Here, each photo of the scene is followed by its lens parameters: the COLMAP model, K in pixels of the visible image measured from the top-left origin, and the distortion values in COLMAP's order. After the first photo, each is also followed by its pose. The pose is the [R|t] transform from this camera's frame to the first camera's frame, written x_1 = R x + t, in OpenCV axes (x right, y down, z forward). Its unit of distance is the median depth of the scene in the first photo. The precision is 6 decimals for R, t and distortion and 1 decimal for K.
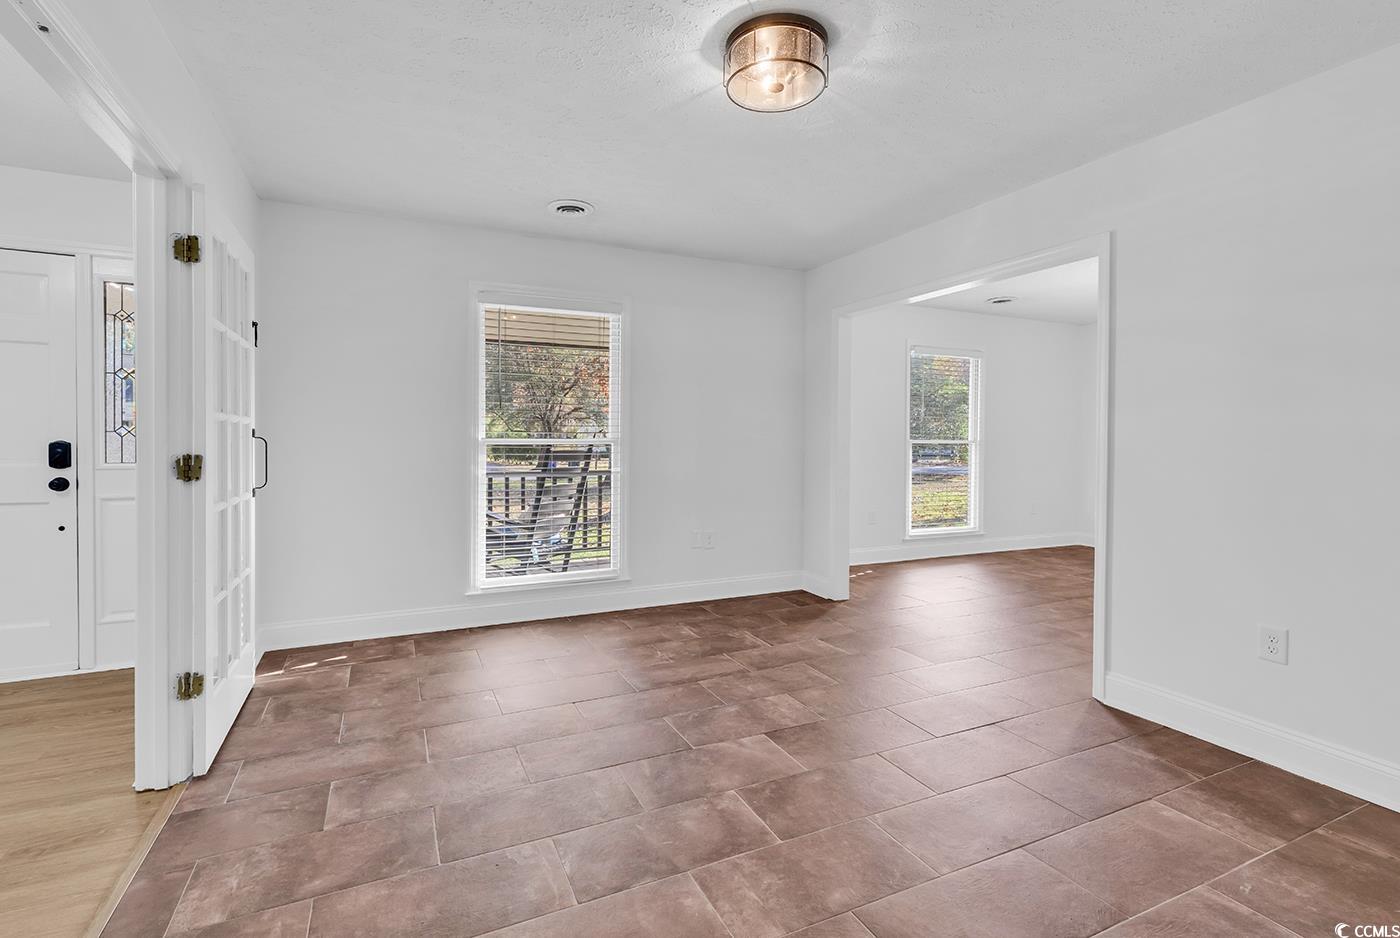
lens RADIAL K [[625.3, 0, 706.0], [0, 625.3, 456.9], [0, 0, 1]] dist [0.006048, 0.000079]
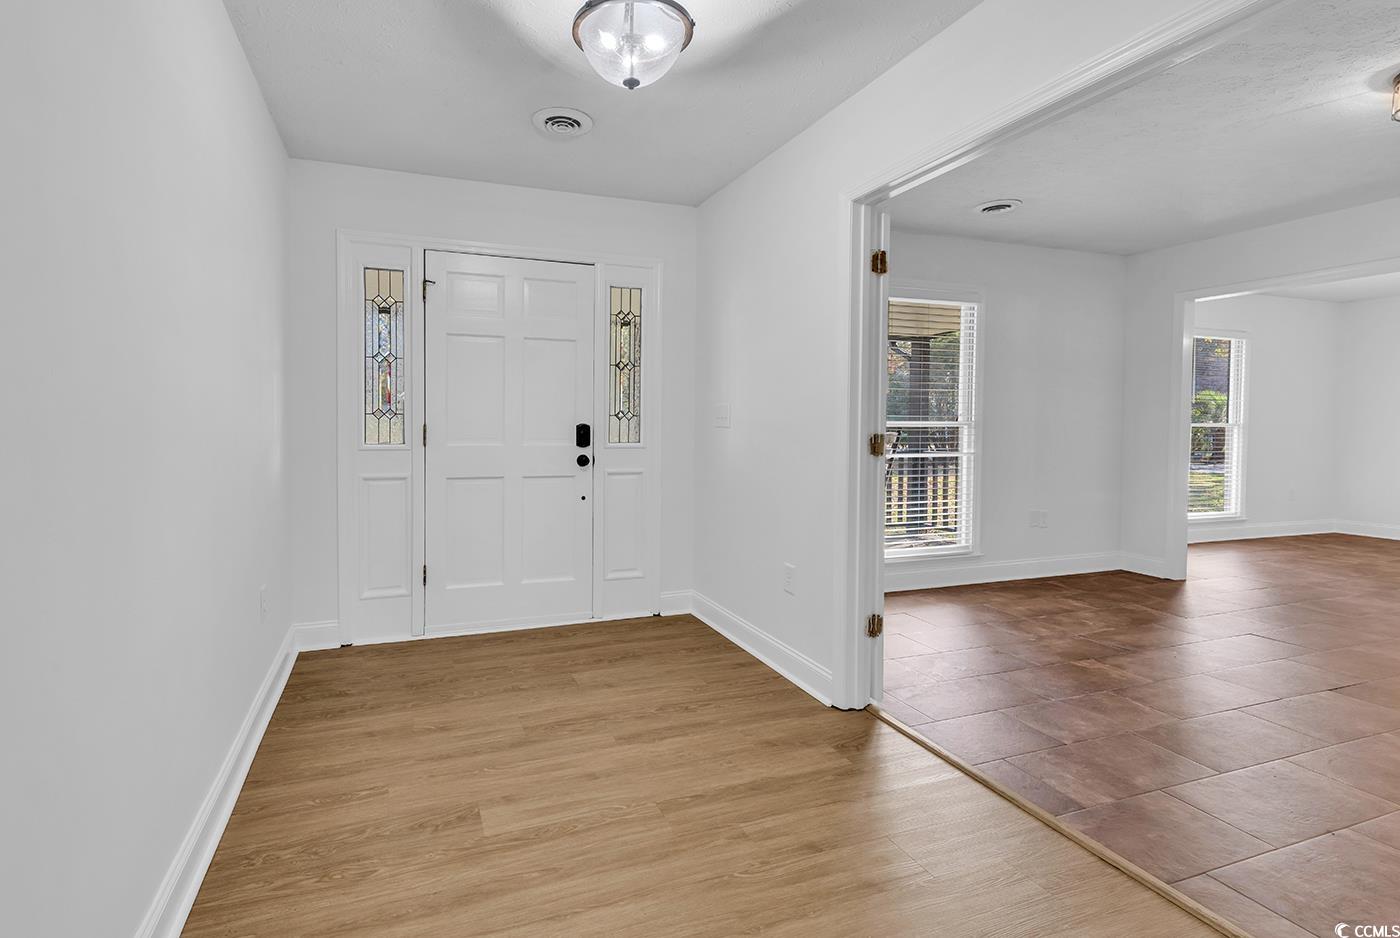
lens RADIAL K [[638.4, 0, 707.1], [0, 638.4, 444.9], [0, 0, 1]] dist [0.002791, 0.000057]
pose [[0.994911, 0.001035, -0.100752, -0.679505], [-0.000591, 0.999990, 0.004438, 0.009016], [0.100755, -0.004356, 0.994902, -0.165322]]
